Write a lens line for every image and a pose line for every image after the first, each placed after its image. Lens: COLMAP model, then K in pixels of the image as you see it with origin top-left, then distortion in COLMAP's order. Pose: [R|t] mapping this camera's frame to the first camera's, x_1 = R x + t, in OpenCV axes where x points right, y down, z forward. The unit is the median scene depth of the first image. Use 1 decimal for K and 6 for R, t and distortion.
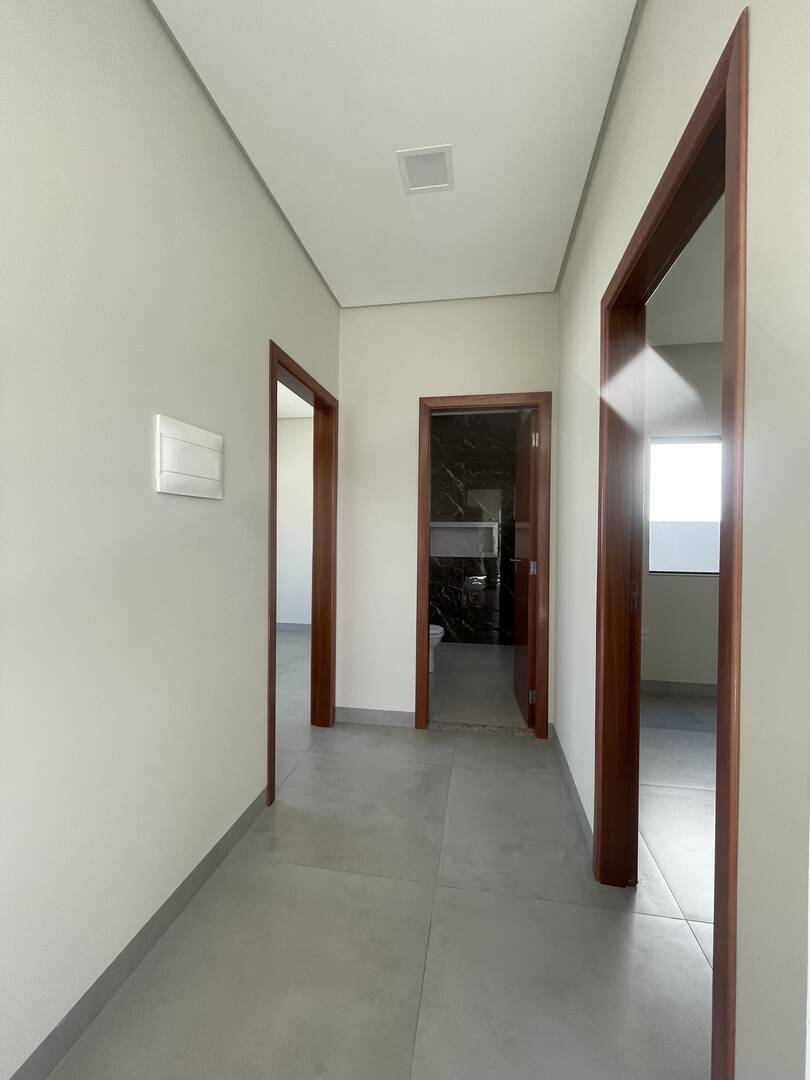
lens RADIAL K [[439.1, 0, 405.8], [0, 439.1, 540.3], [0, 0, 1]] dist [0.003222, 0.000162]
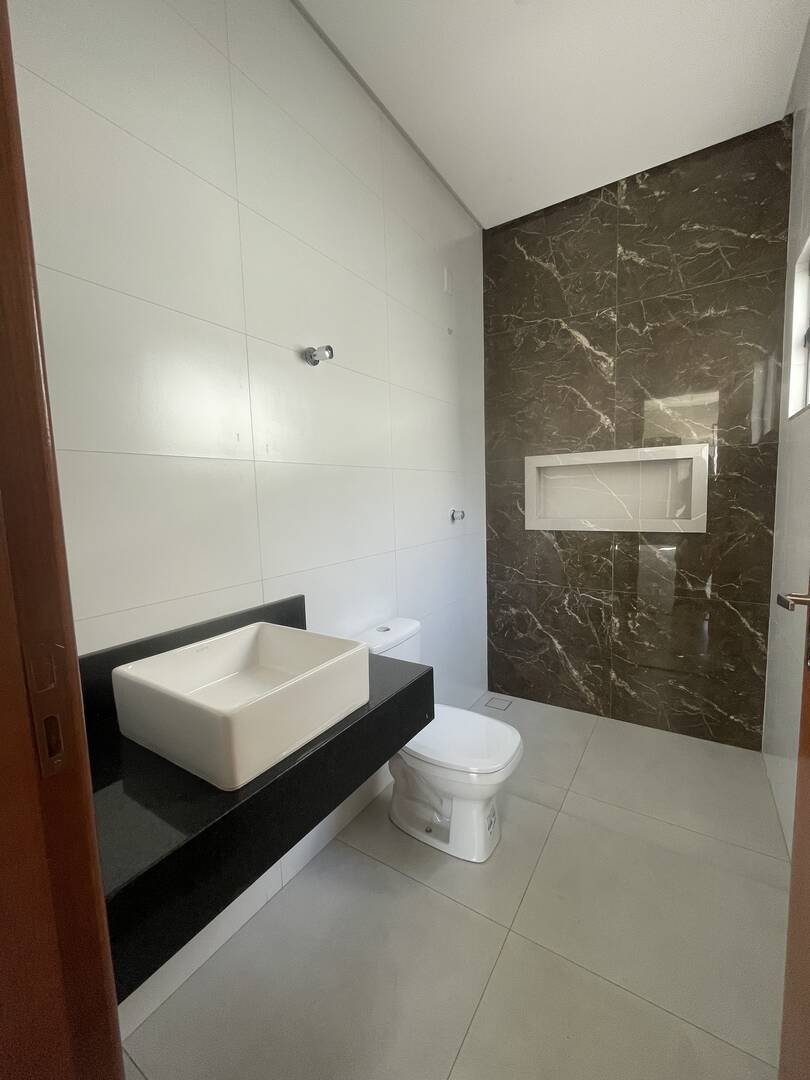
lens RADIAL K [[439.1, 0, 409.7], [0, 439.1, 537.2], [0, 0, 1]] dist [0.003222, 0.000162]
pose [[0.927037, -0.002380, -0.374962, 0.106770], [0.041636, 0.994449, 0.096628, -0.006929], [0.372651, -0.105189, 0.921991, 0.517229]]
